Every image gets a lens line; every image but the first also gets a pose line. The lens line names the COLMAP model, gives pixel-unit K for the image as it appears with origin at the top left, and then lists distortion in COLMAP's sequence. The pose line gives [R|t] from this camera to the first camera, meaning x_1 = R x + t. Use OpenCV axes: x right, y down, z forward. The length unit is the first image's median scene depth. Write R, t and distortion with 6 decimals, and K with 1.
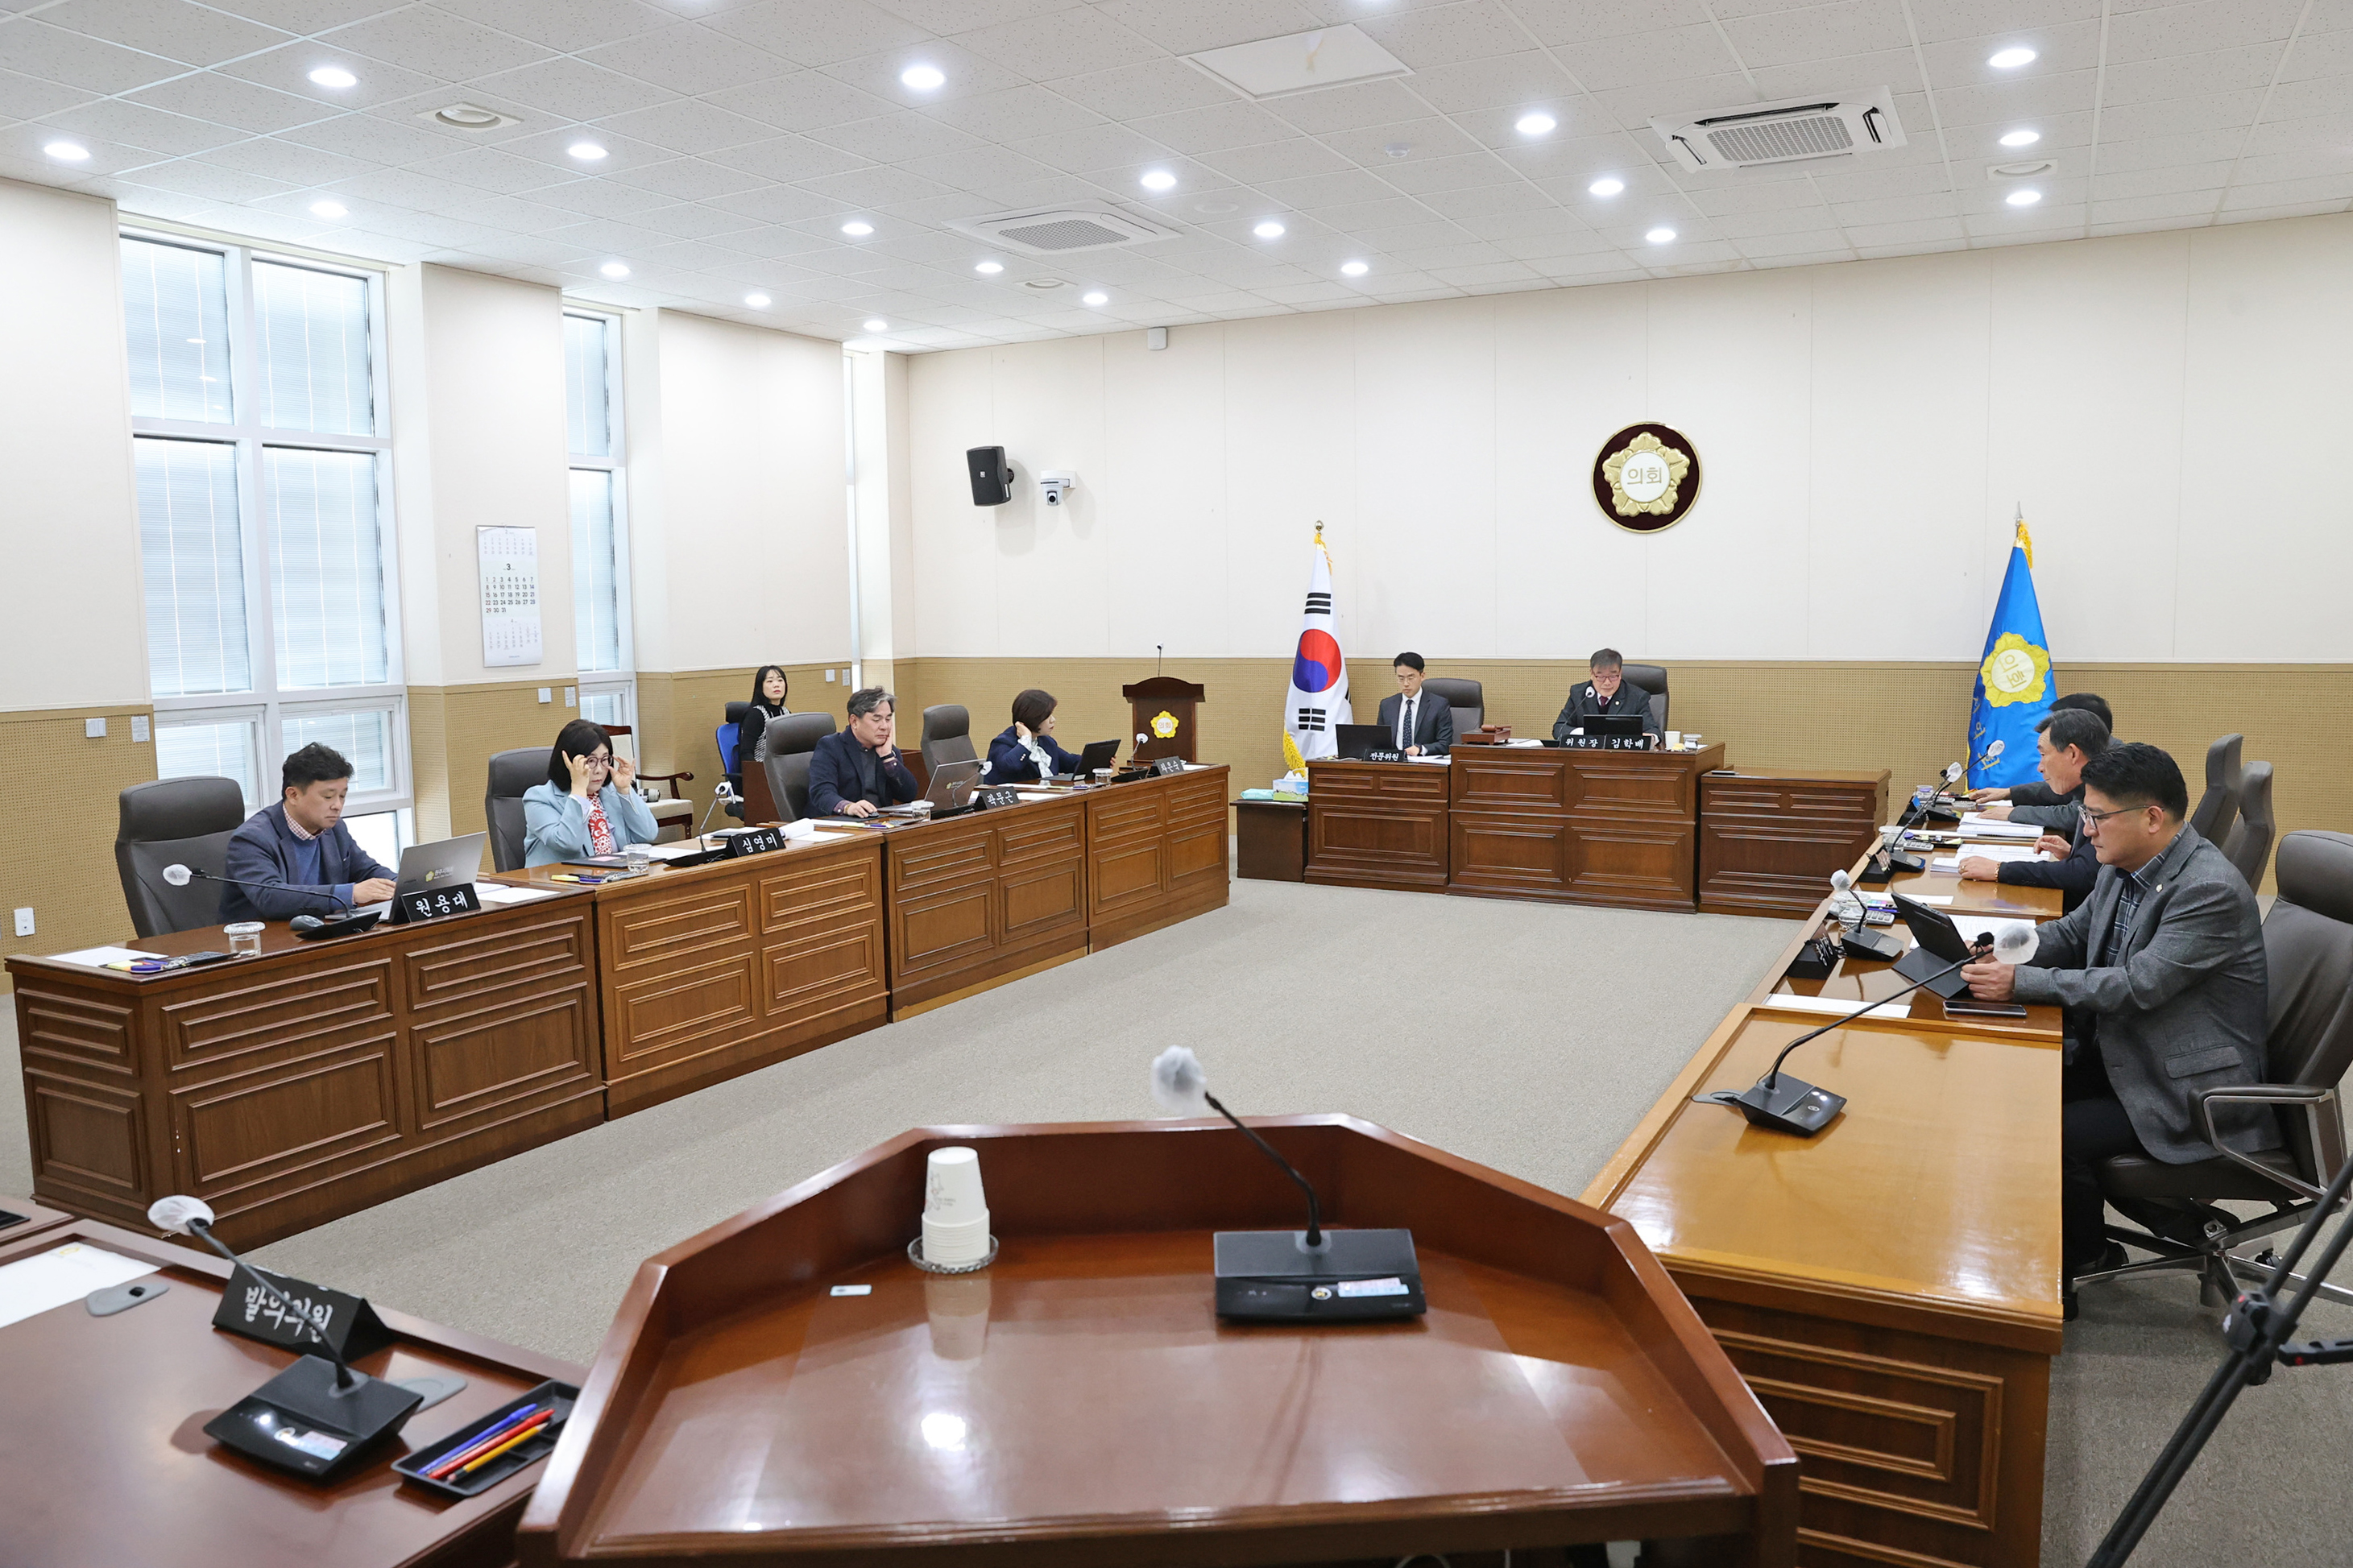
lens RADIAL K [[1652.9, 0, 1176.5], [0, 1652.9, 784.0], [0, 0, 1]] dist [-0.091988, 0.071524]
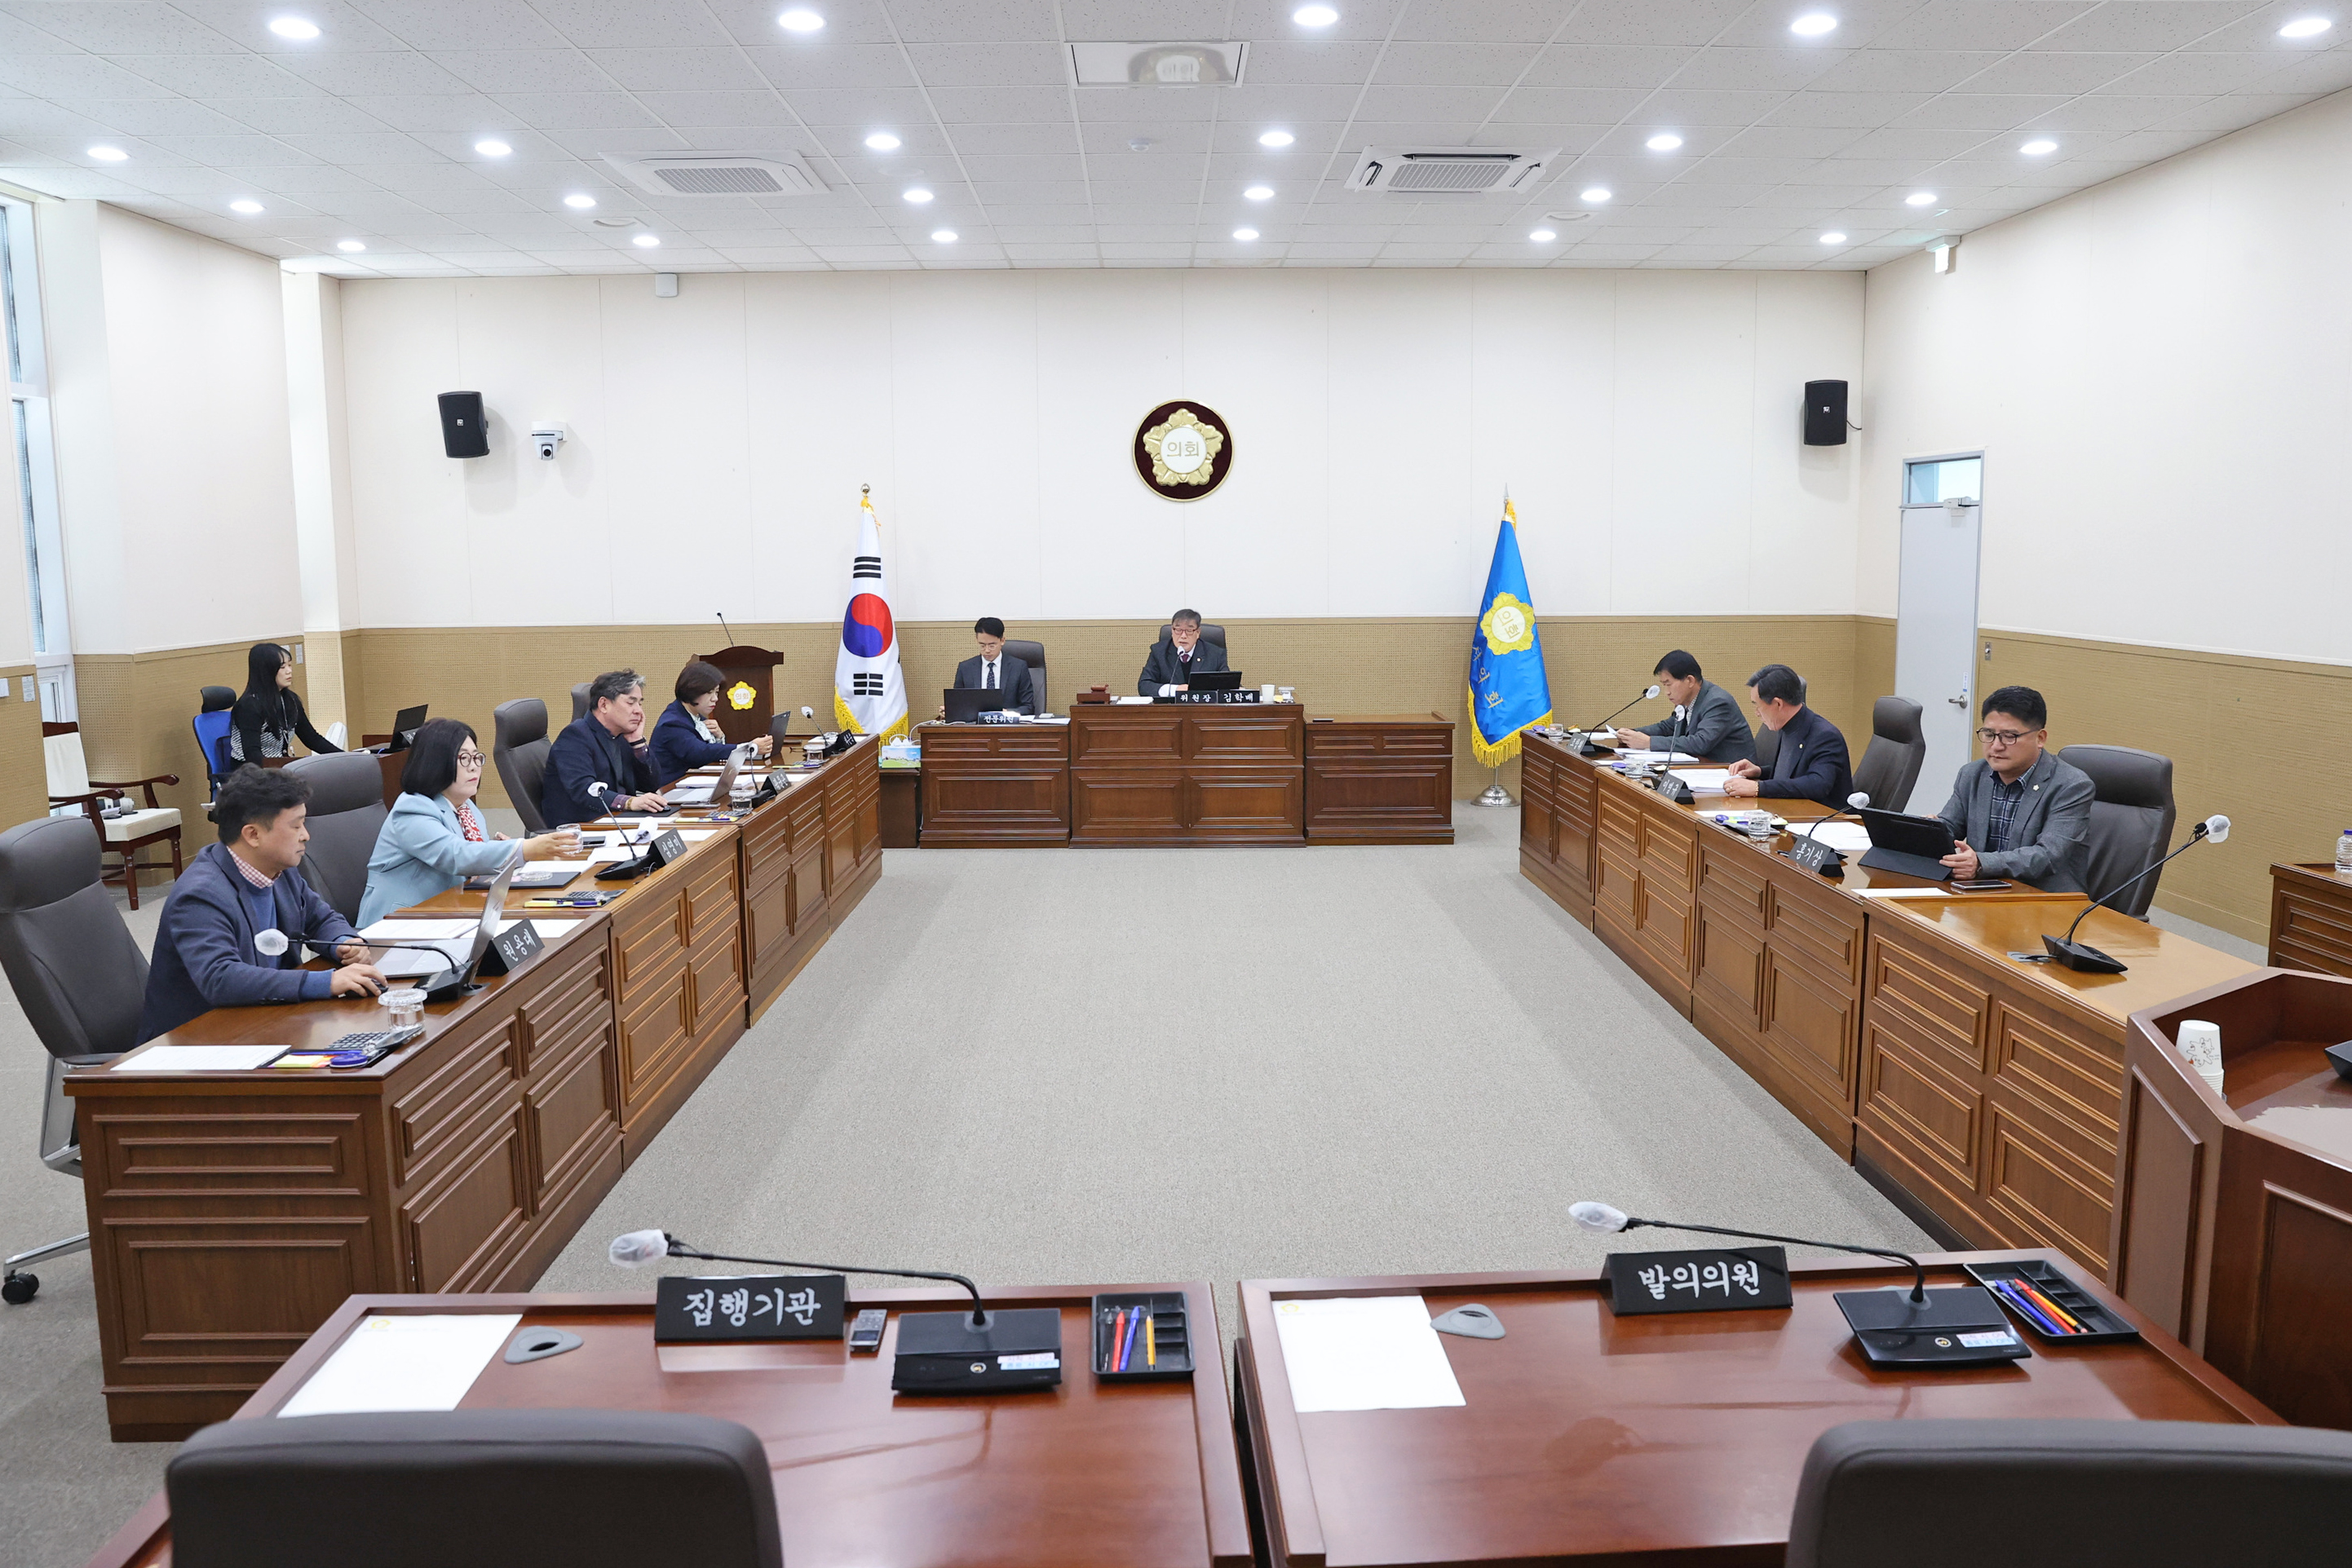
lens RADIAL K [[1652.3, 0, 1176.0], [0, 1652.3, 784.0], [0, 0, 1]] dist [-0.091988, 0.071524]
pose [[0.873720, -0.061747, 0.482495, -0.257668], [0.047700, 0.998006, 0.041341, -0.012508], [-0.484085, -0.013105, 0.874923, 0.047389]]
